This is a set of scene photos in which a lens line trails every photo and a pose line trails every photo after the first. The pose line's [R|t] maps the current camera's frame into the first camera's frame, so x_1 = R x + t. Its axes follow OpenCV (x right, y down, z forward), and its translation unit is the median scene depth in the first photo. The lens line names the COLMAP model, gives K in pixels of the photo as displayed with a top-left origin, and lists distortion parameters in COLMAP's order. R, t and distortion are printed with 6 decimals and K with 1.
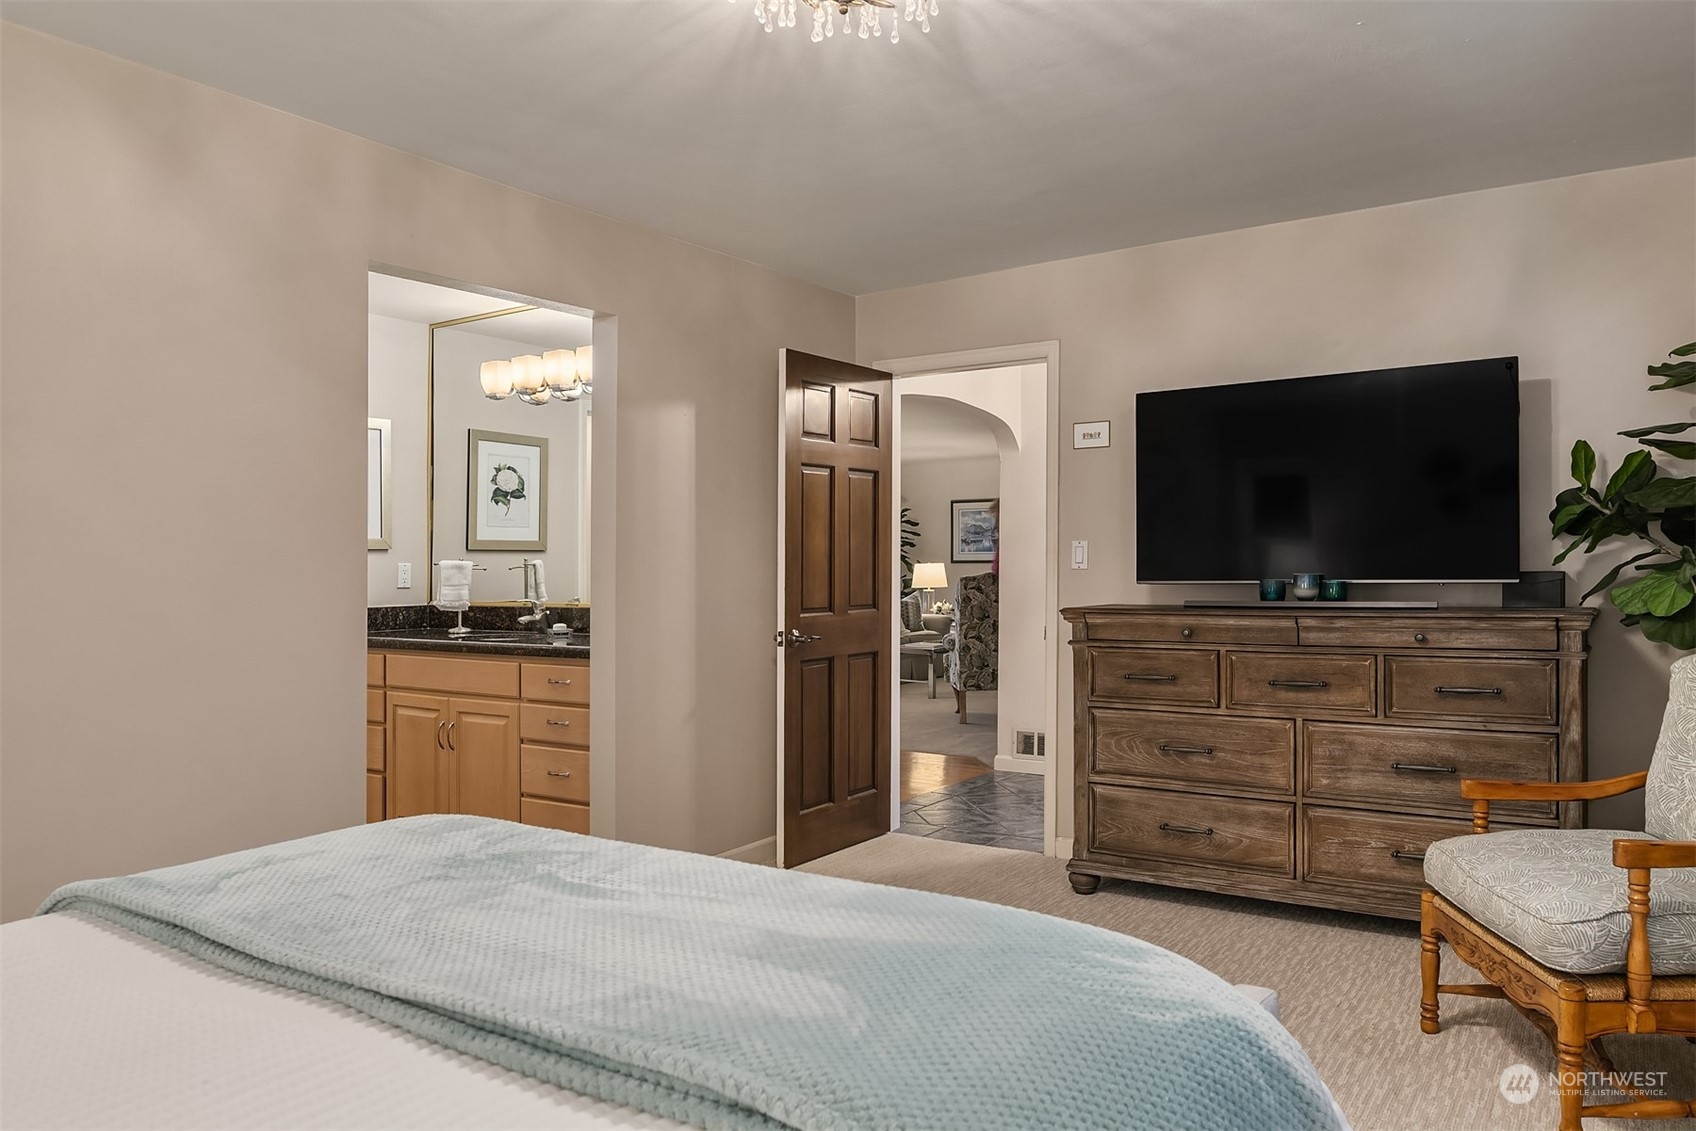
lens RADIAL K [[1176.3, 0, 848.0], [0, 1176.3, 565.5], [0, 0, 1]] dist [0.004473, 0.000304]
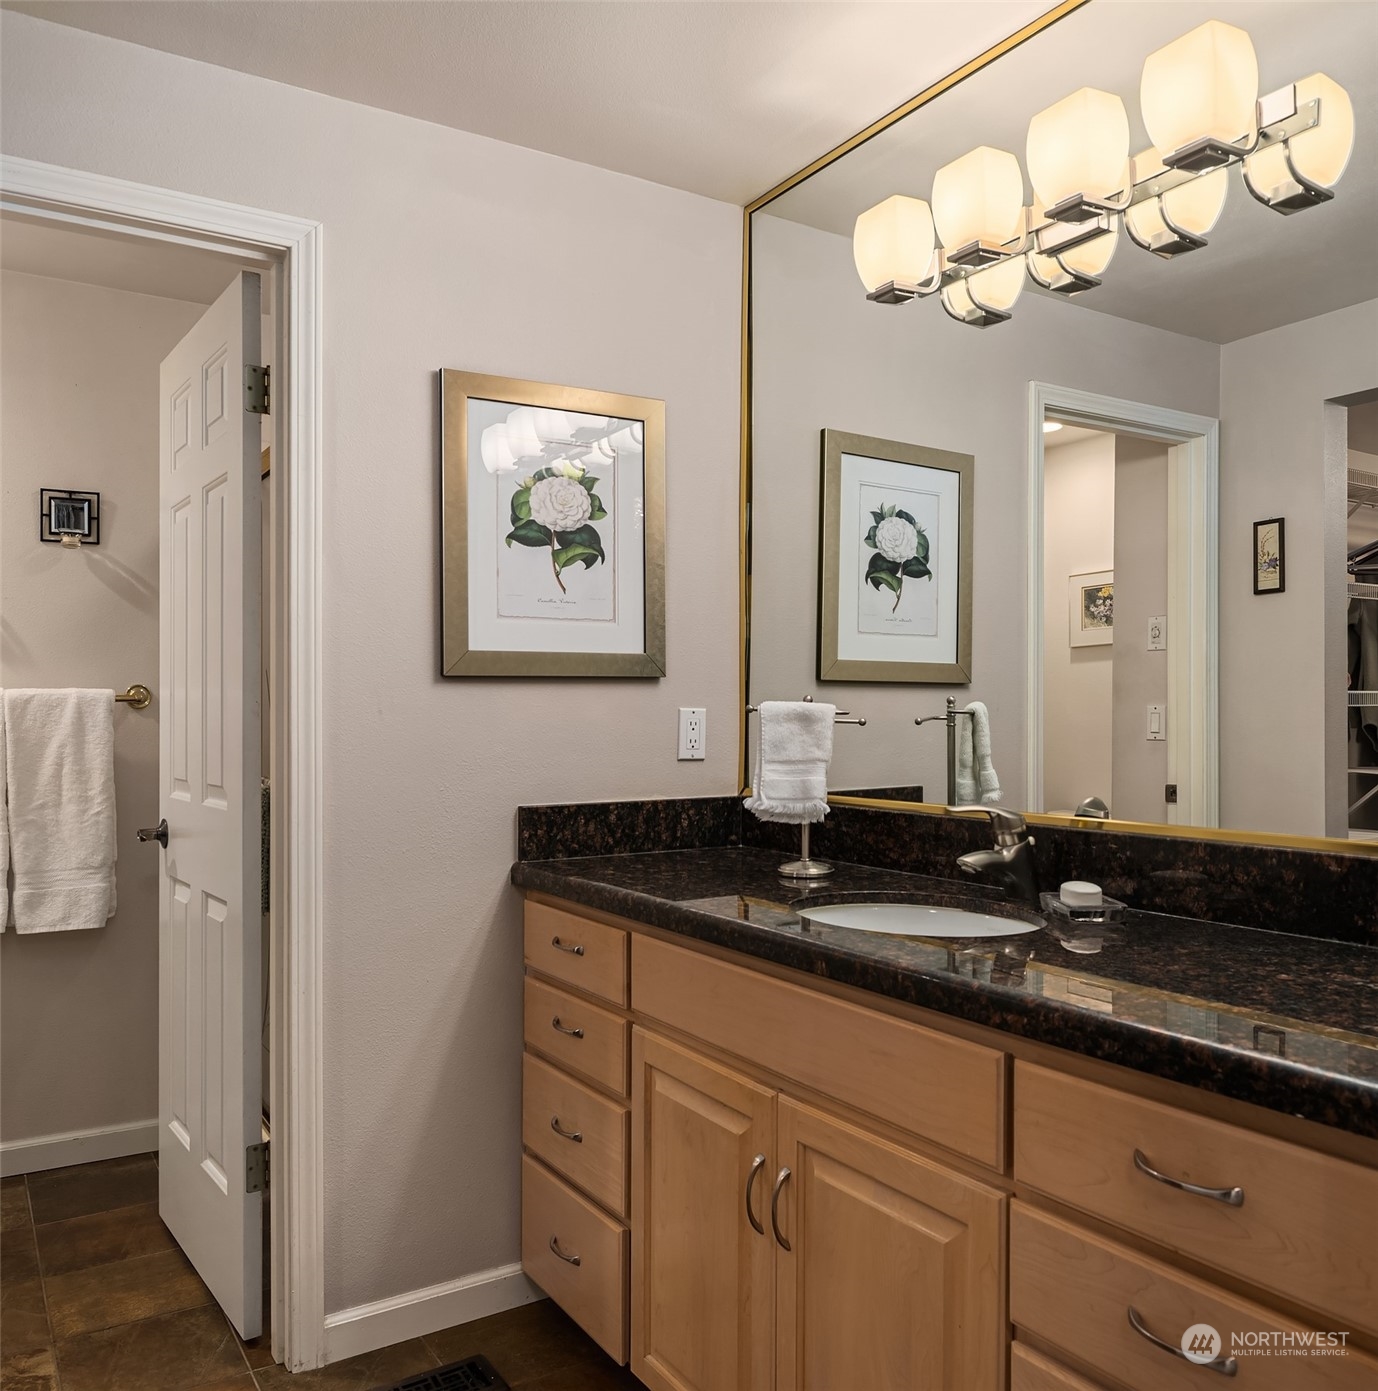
lens RADIAL K [[1145.5, 0, 689.0], [0, 1145.5, 695.5], [0, 0, 1]] dist [-0.048843, 0.000208]
pose [[0.915280, -0.001521, -0.402816, -0.193806], [-0.003751, 0.999917, -0.012298, -0.001185], [0.402801, 0.012767, 0.915198, 0.580664]]
